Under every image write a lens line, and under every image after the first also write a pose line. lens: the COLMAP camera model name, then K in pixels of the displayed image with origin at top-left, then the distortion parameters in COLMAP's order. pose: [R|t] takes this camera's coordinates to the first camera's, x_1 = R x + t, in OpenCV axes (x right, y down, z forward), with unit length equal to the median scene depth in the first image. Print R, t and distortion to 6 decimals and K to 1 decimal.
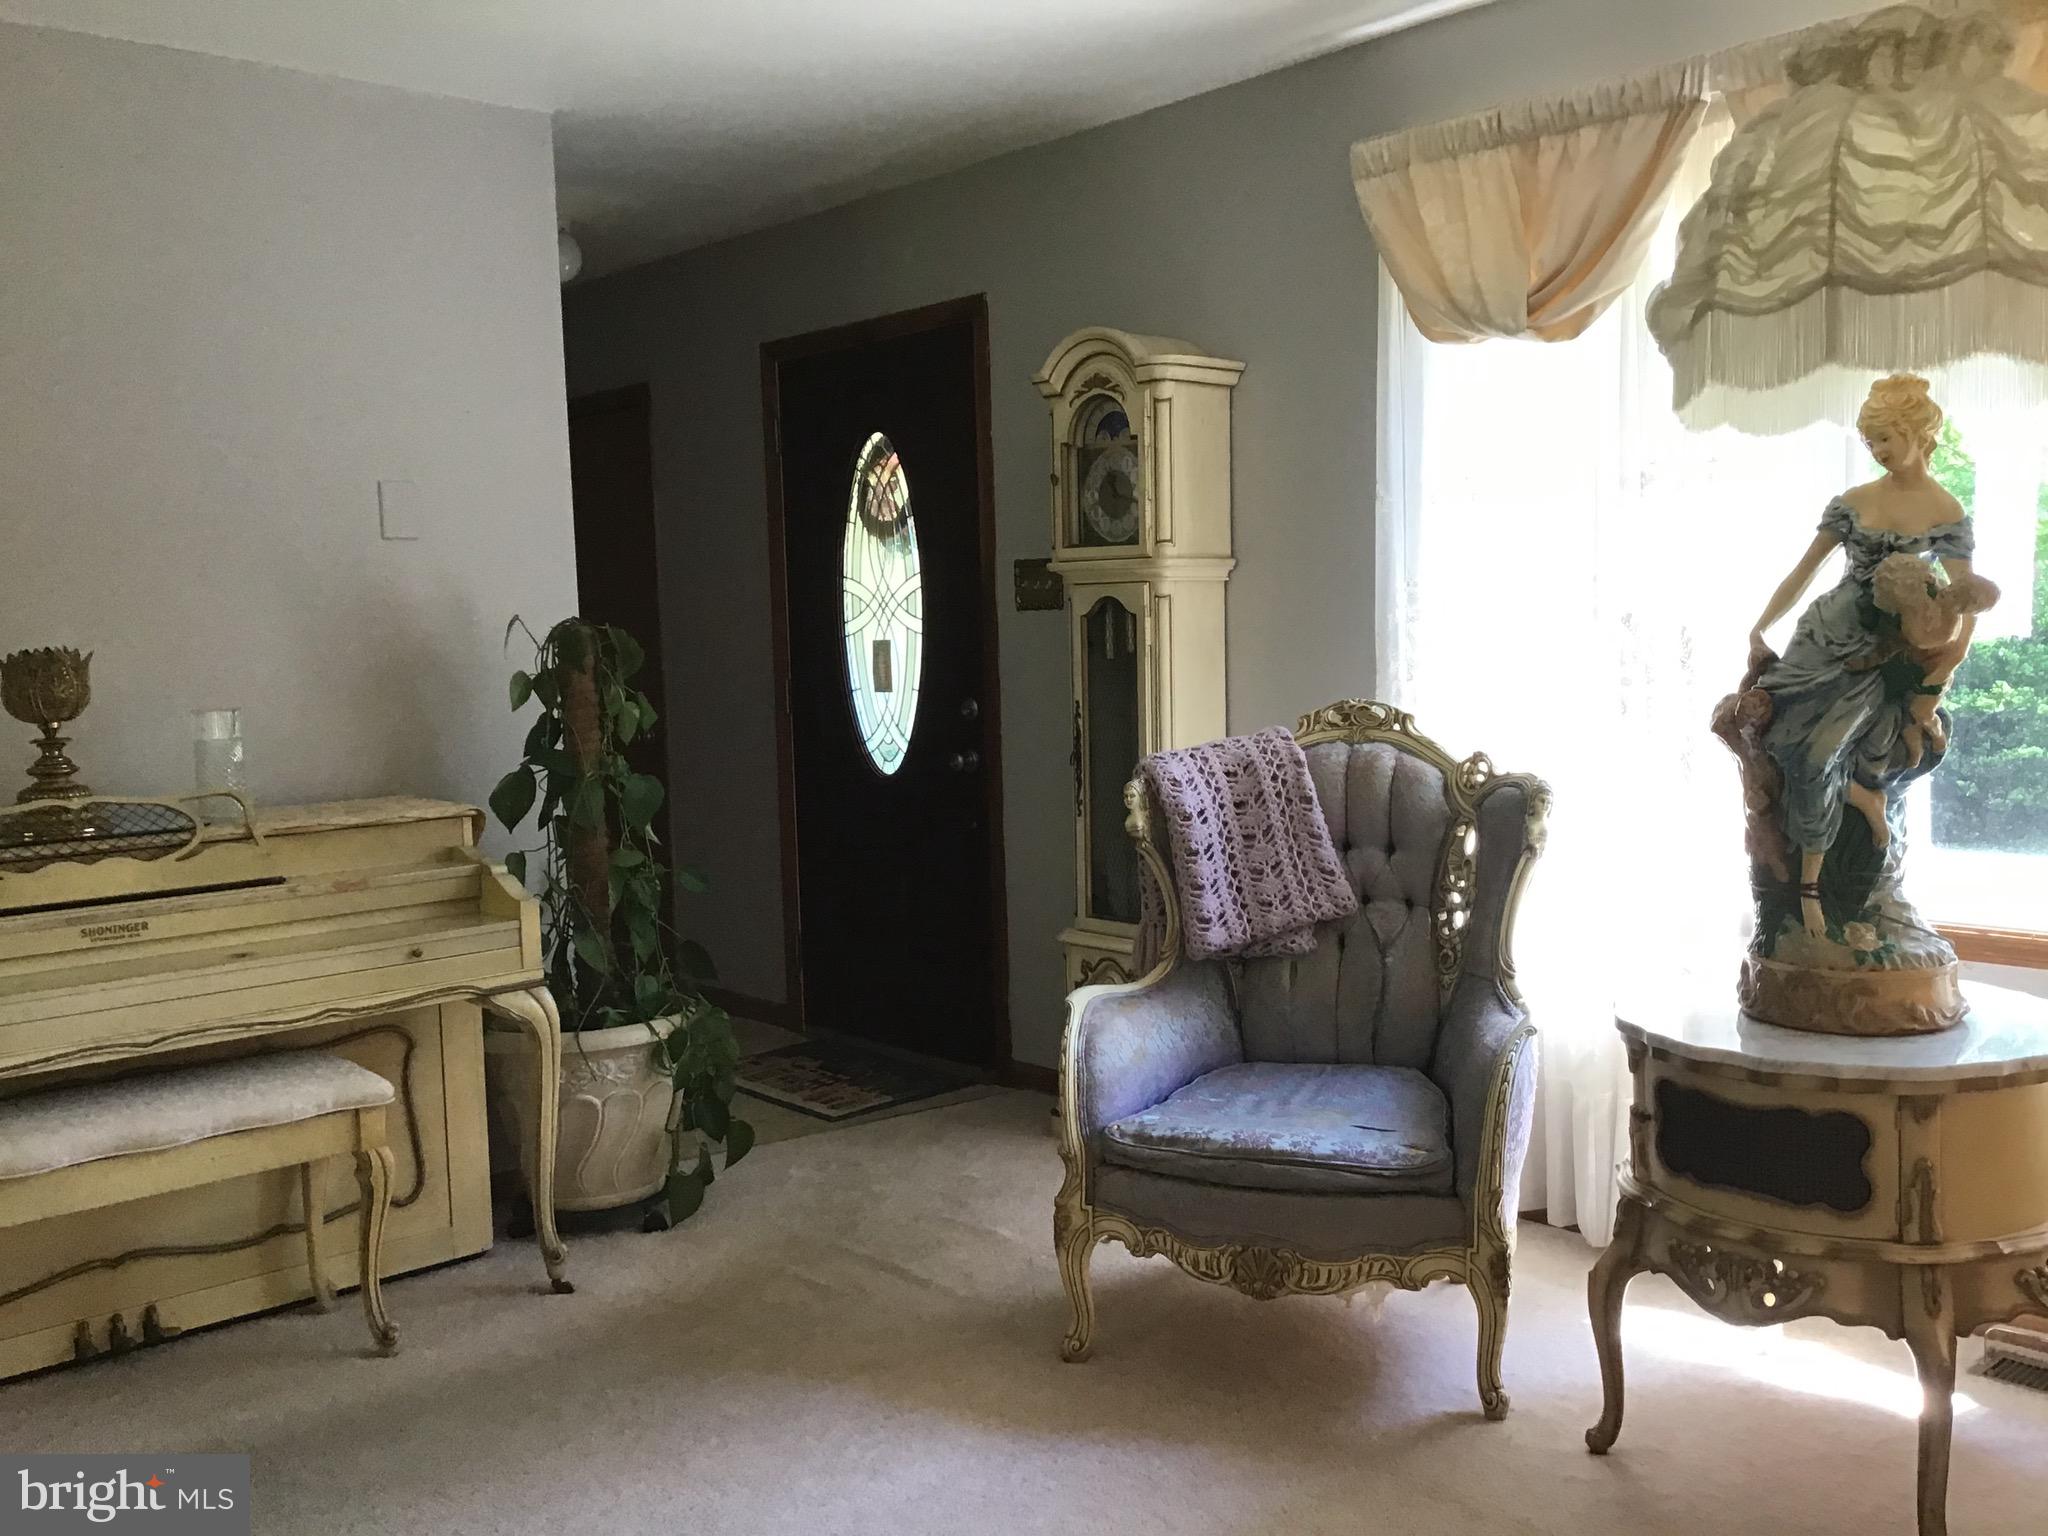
lens RADIAL K [[1885.1, 0, 1018.9], [0, 1885.1, 768.9], [0, 0, 1]] dist [0.133815, -0.235192]
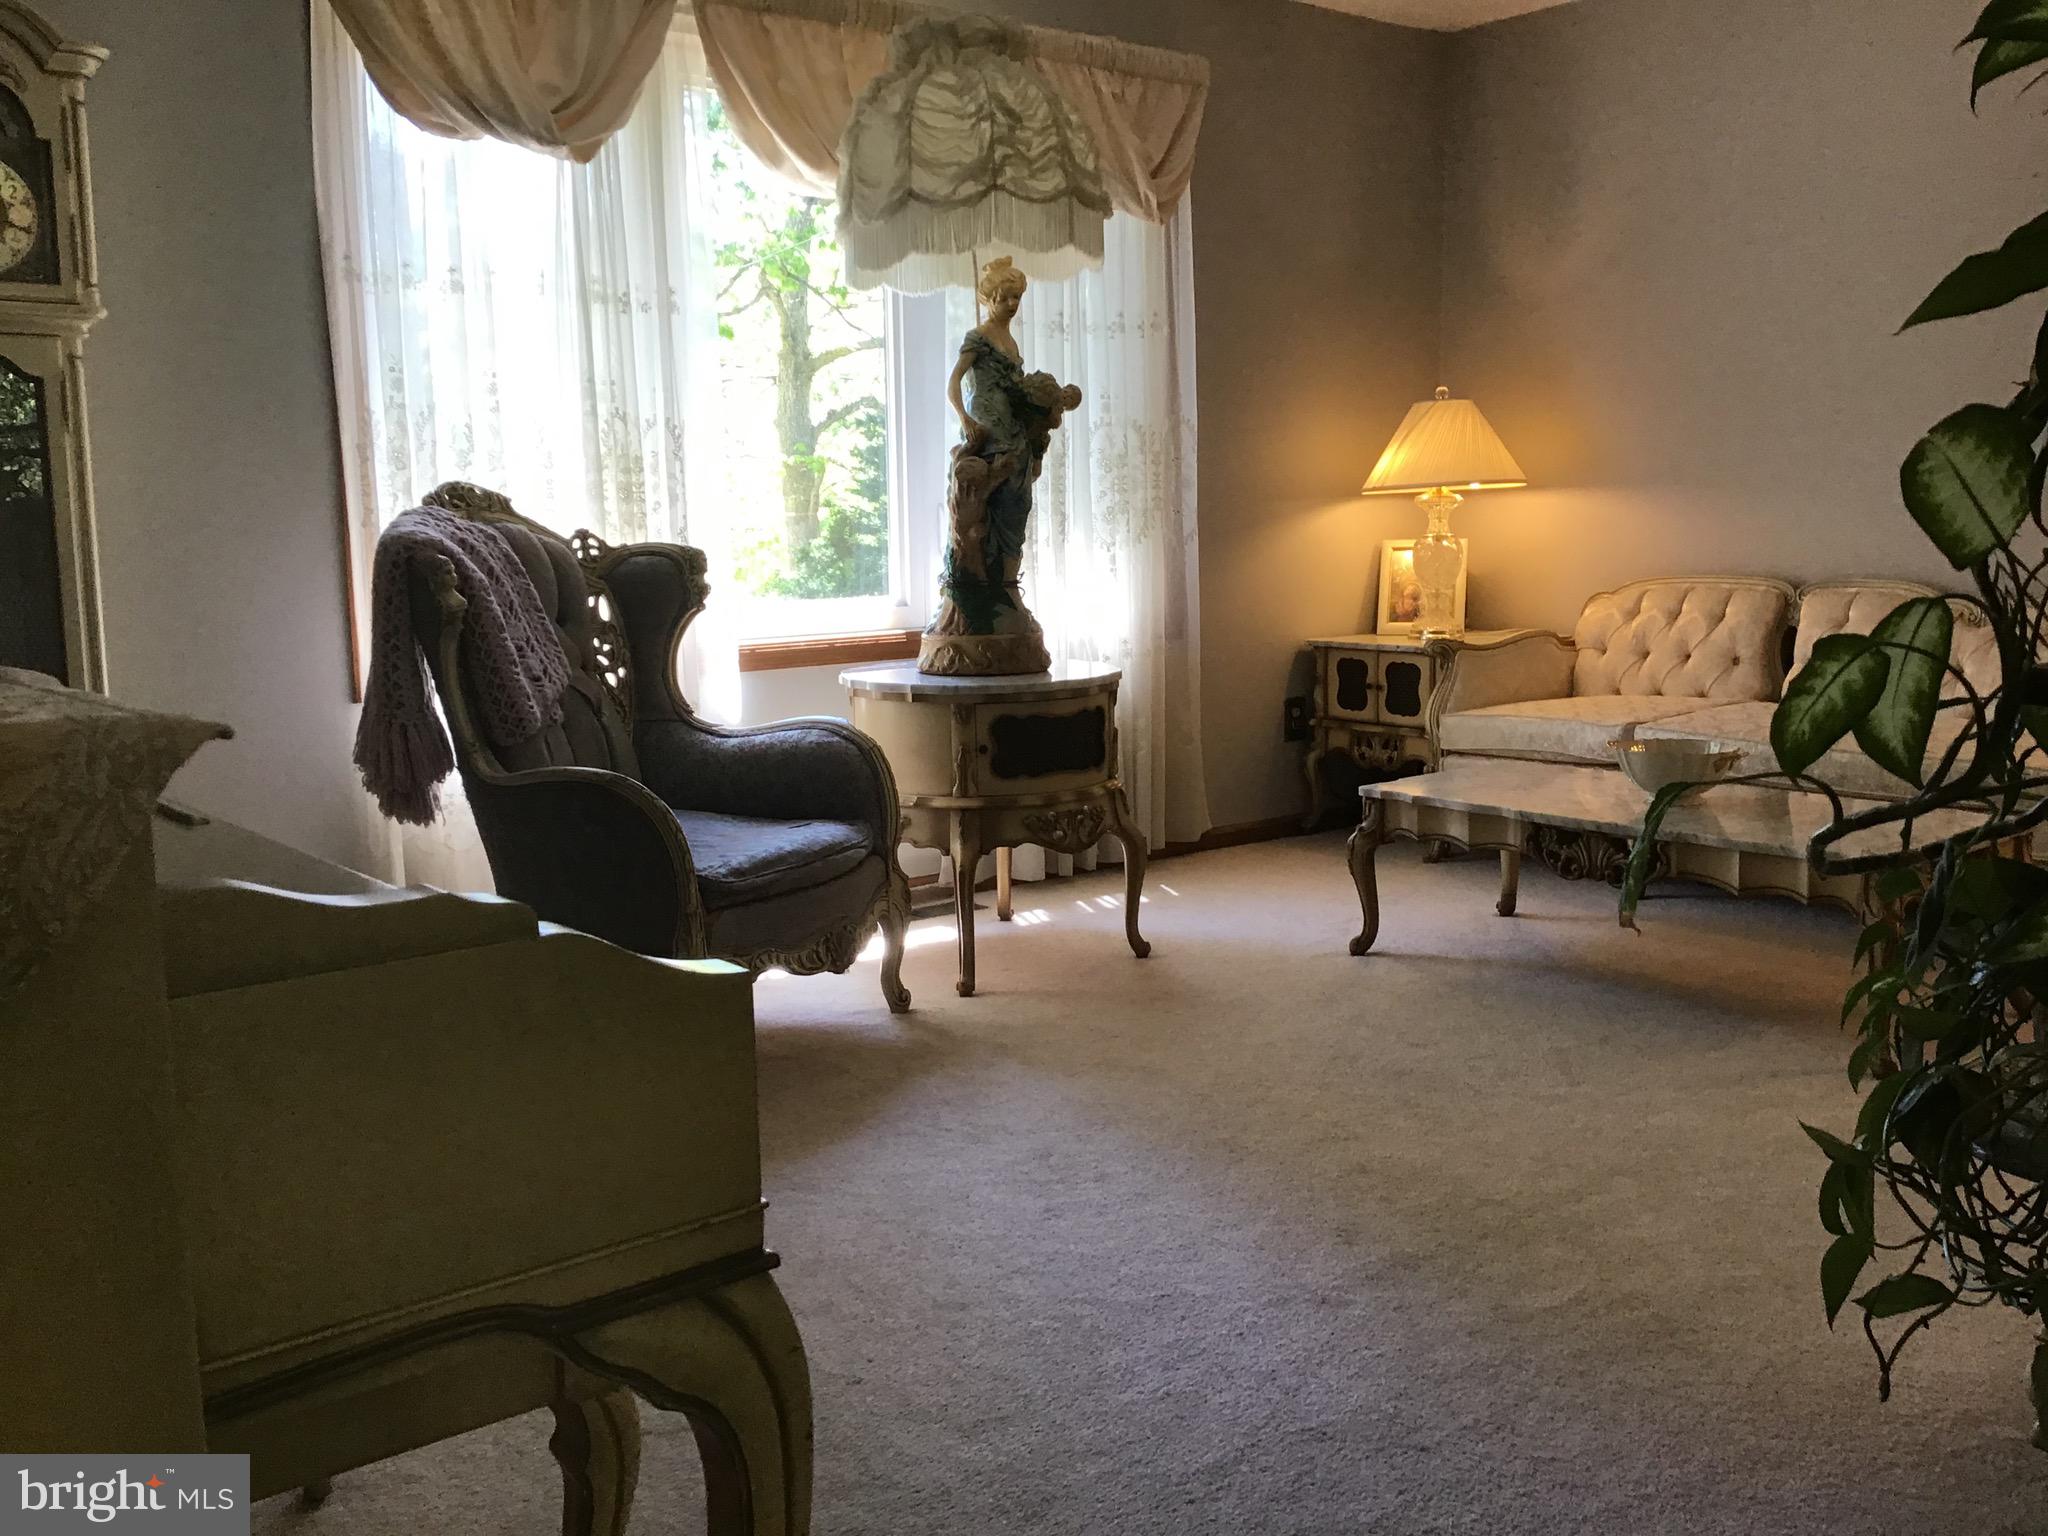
lens RADIAL K [[1885.1, 0, 1018.9], [0, 1885.1, 768.9], [0, 0, 1]] dist [0.133815, -0.235192]
pose [[0.044548, -0.105790, 0.993390, -0.866319], [0.098621, 0.989986, 0.101004, 0.042892], [-0.994127, 0.093469, 0.054535, 0.705983]]
